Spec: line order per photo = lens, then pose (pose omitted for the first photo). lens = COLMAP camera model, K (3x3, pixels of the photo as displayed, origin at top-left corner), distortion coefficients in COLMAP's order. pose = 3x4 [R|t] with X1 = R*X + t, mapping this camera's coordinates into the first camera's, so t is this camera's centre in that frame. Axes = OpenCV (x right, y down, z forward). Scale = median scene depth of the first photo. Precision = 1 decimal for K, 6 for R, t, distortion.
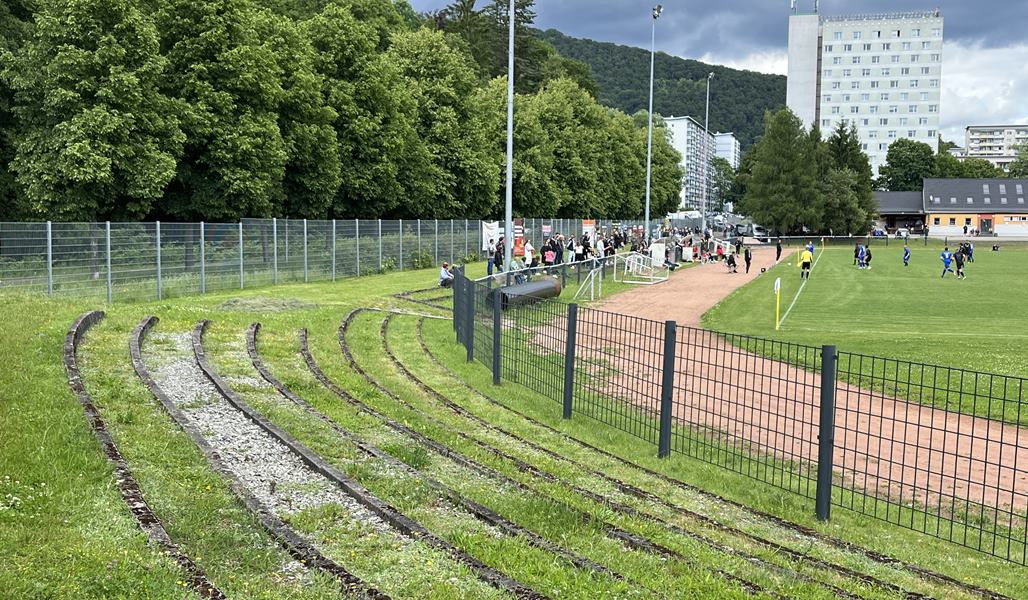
lens RADIAL K [[1130.5, 0, 508.8], [0, 1130.5, 308.6], [0, 0, 1]] dist [0.002253, 0.000000]
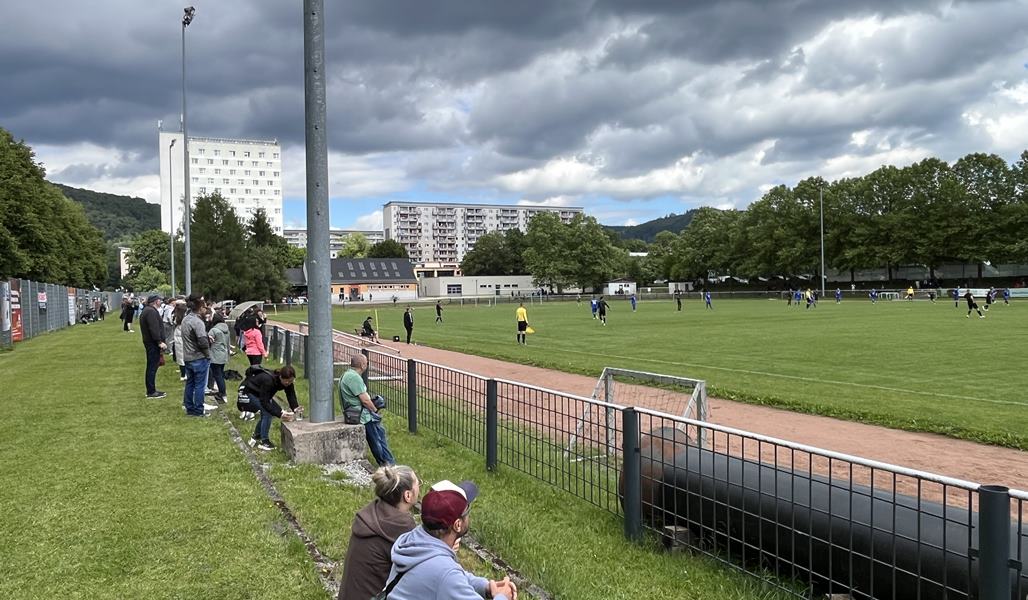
lens RADIAL K [[744.1, 0, 517.8], [0, 744.1, 306.8], [0, 0, 1]] dist [-0.020822, 0.012150]
pose [[0.741029, -0.036041, 0.670505, -0.027341], [0.078487, 0.996363, -0.033185, -0.015682], [-0.666870, 0.077217, 0.741162, 0.267187]]
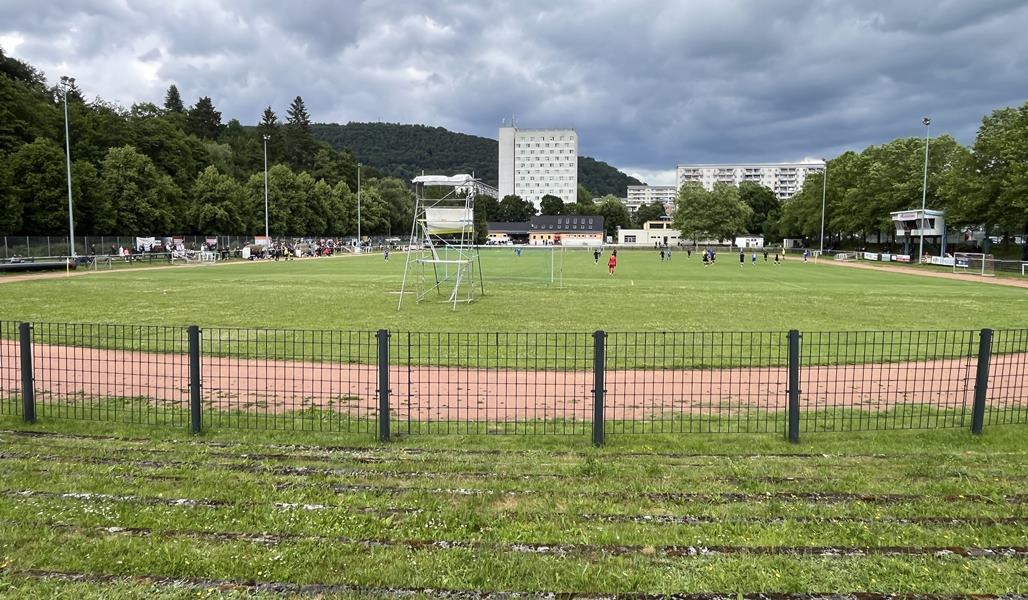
lens RADIAL K [[642.6, 0, 510.7], [0, 642.6, 295.5], [0, 0, 1]] dist [-0.011586, -0.005035]
pose [[0.991412, -0.012366, 0.130191, 0.230591], [0.010555, 0.999838, 0.014591, 0.007924], [-0.130351, -0.013091, 0.991382, -0.118833]]
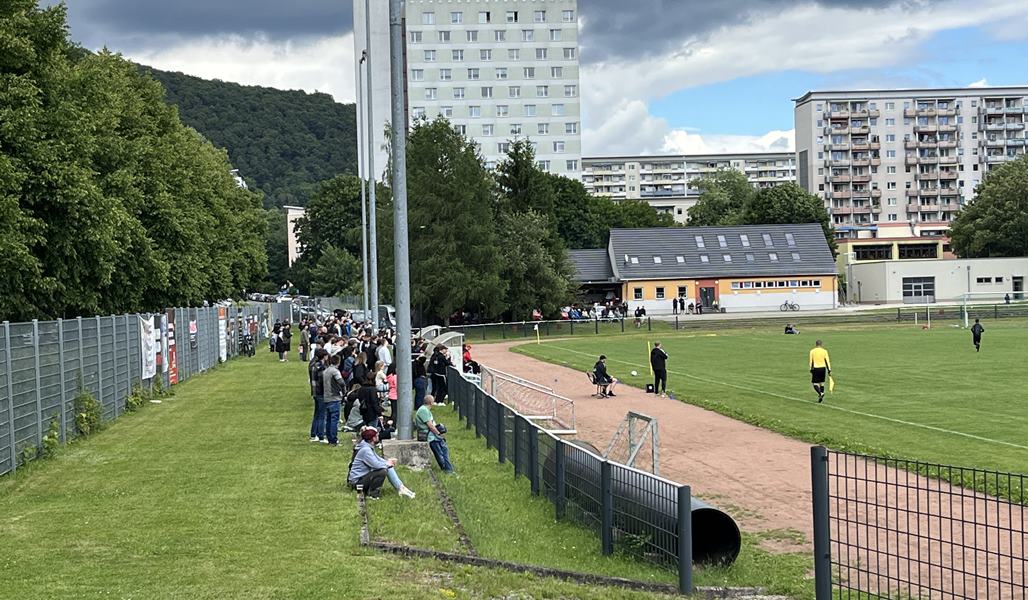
lens RADIAL K [[1706.7, 0, 499.4], [0, 1706.7, 313.7], [0, 0, 1]] dist [0.124254, 0.000000]
pose [[0.932950, -0.036150, 0.358185, -0.060623], [0.062134, 0.996184, -0.061297, -0.011741], [-0.354602, 0.079442, 0.931636, 0.131198]]
